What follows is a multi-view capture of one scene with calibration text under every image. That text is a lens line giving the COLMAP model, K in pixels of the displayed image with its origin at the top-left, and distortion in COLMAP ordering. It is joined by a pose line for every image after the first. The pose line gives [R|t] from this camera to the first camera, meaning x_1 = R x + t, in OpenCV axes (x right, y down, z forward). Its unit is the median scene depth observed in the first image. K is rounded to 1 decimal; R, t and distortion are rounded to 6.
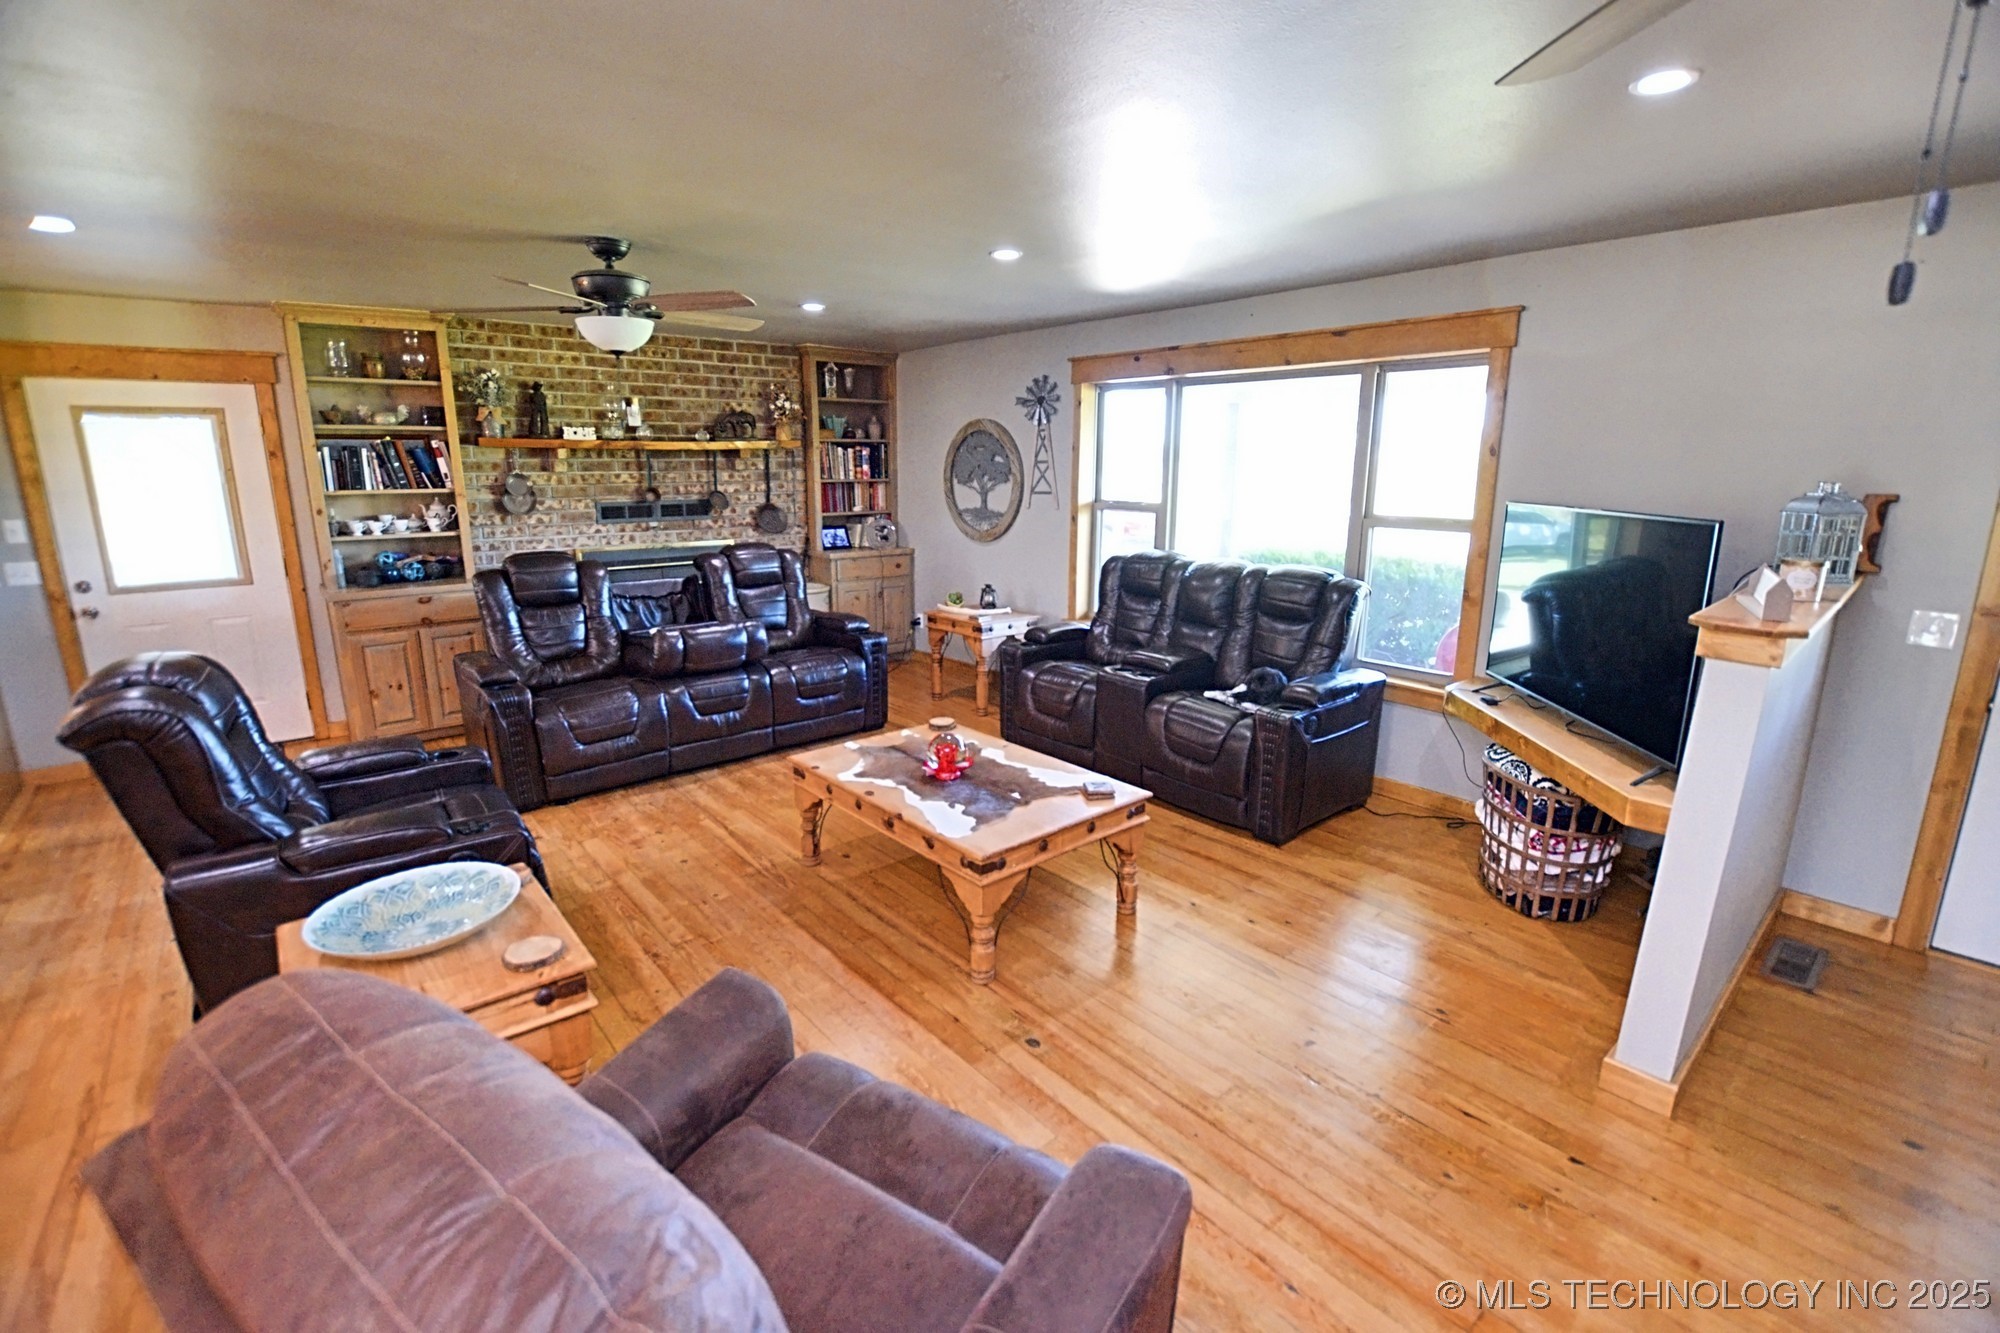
lens RADIAL K [[866.9, 0, 1000.0], [0, 866.9, 666.5], [0, 0, 1]] dist [-0.000134, 0.000004]
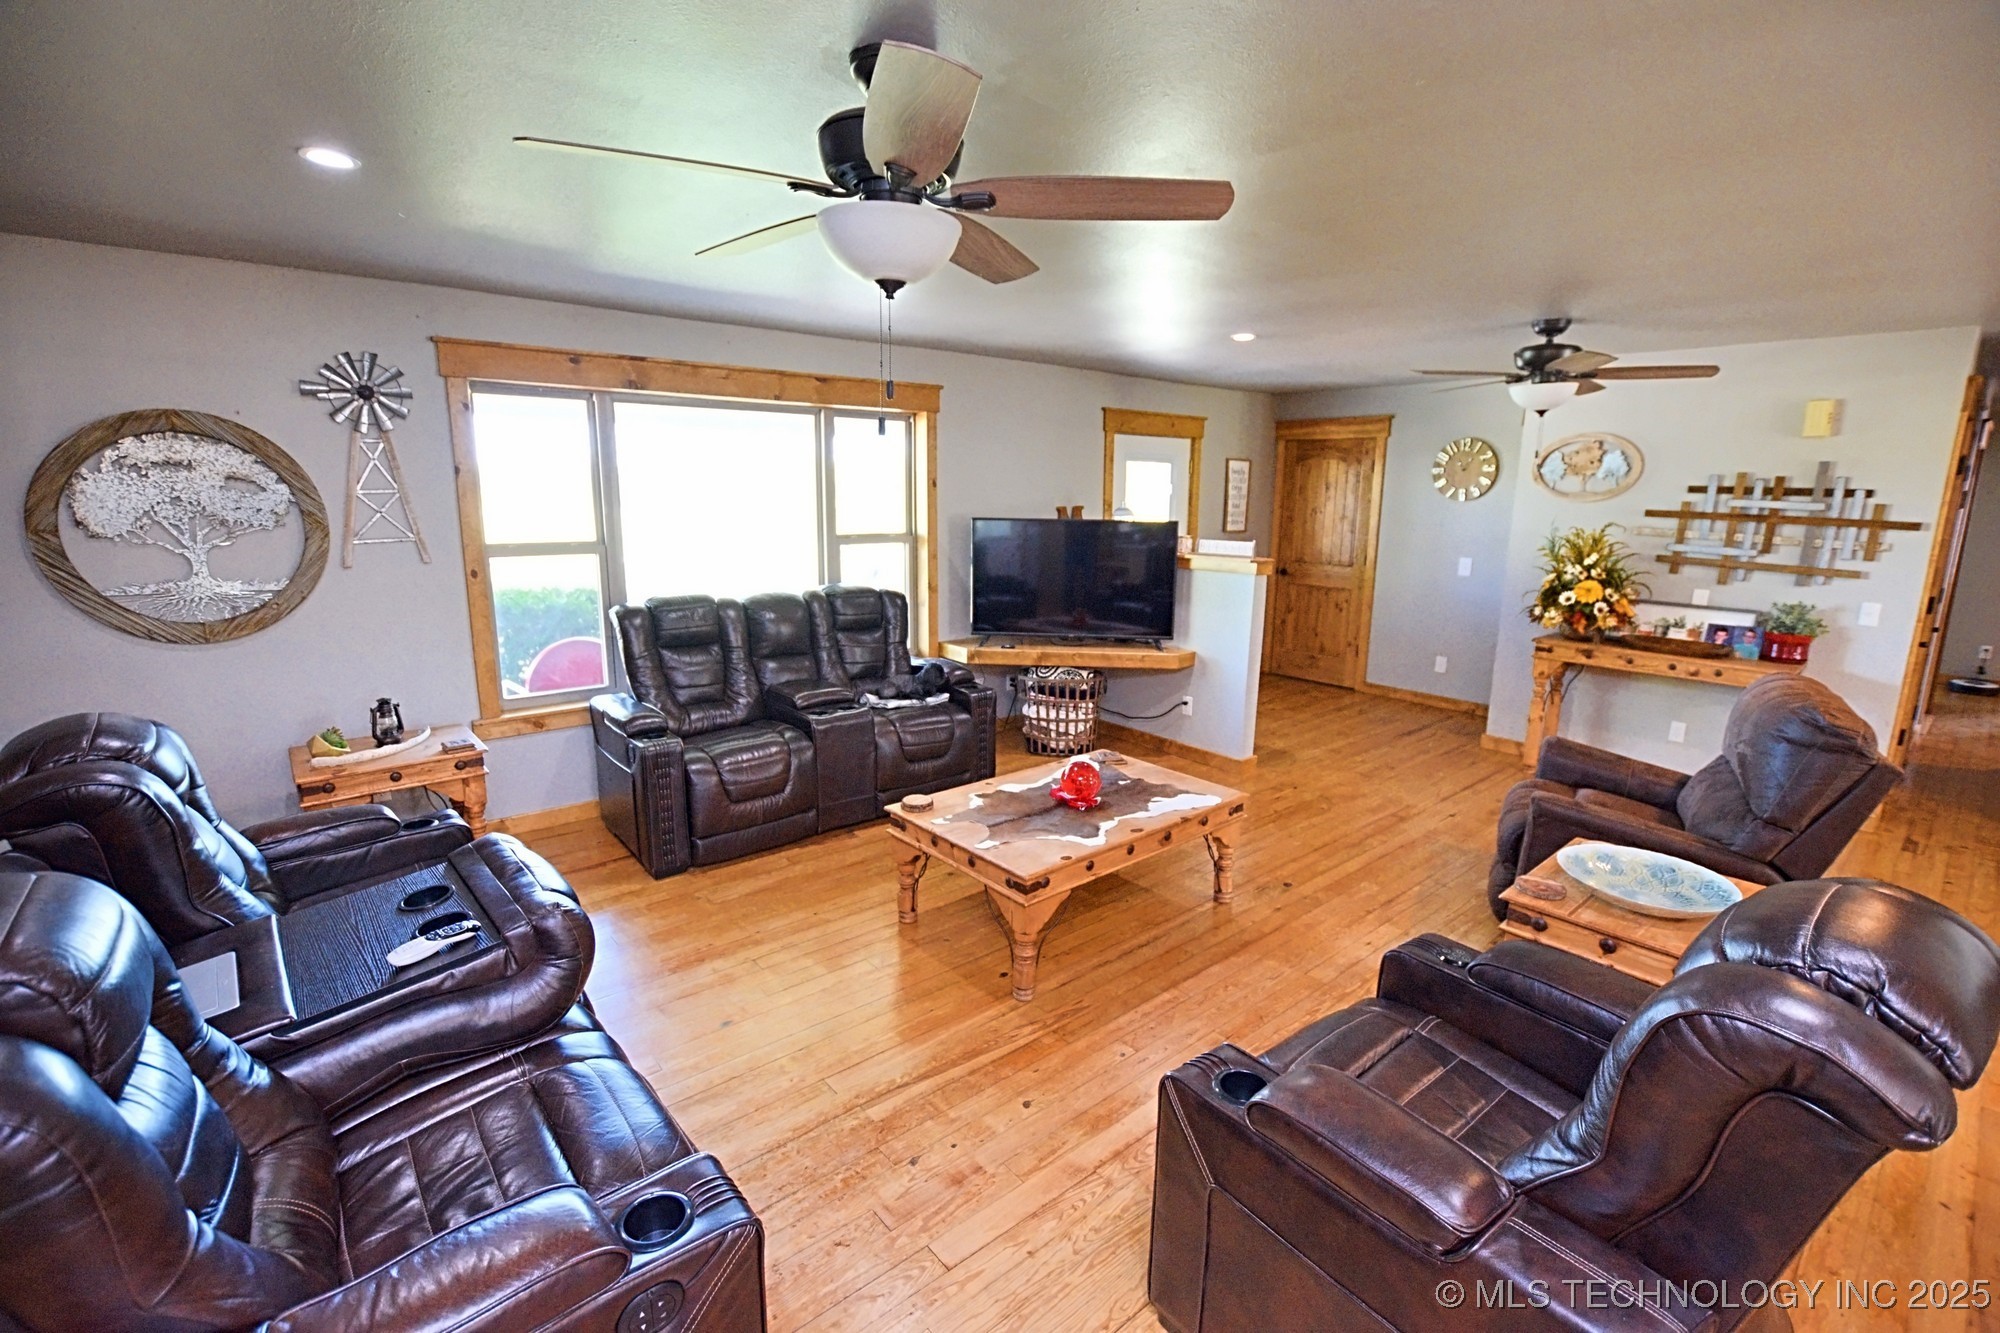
lens RADIAL K [[884.2, 0, 1000.0], [0, 884.2, 666.5], [0, 0, 1]] dist [-0.041902, 0.000067]
pose [[-0.000622, -0.194826, 0.980838, -0.829361], [0.220517, 0.956666, 0.190164, -0.193447], [-0.975383, 0.216410, 0.042367, 0.812240]]
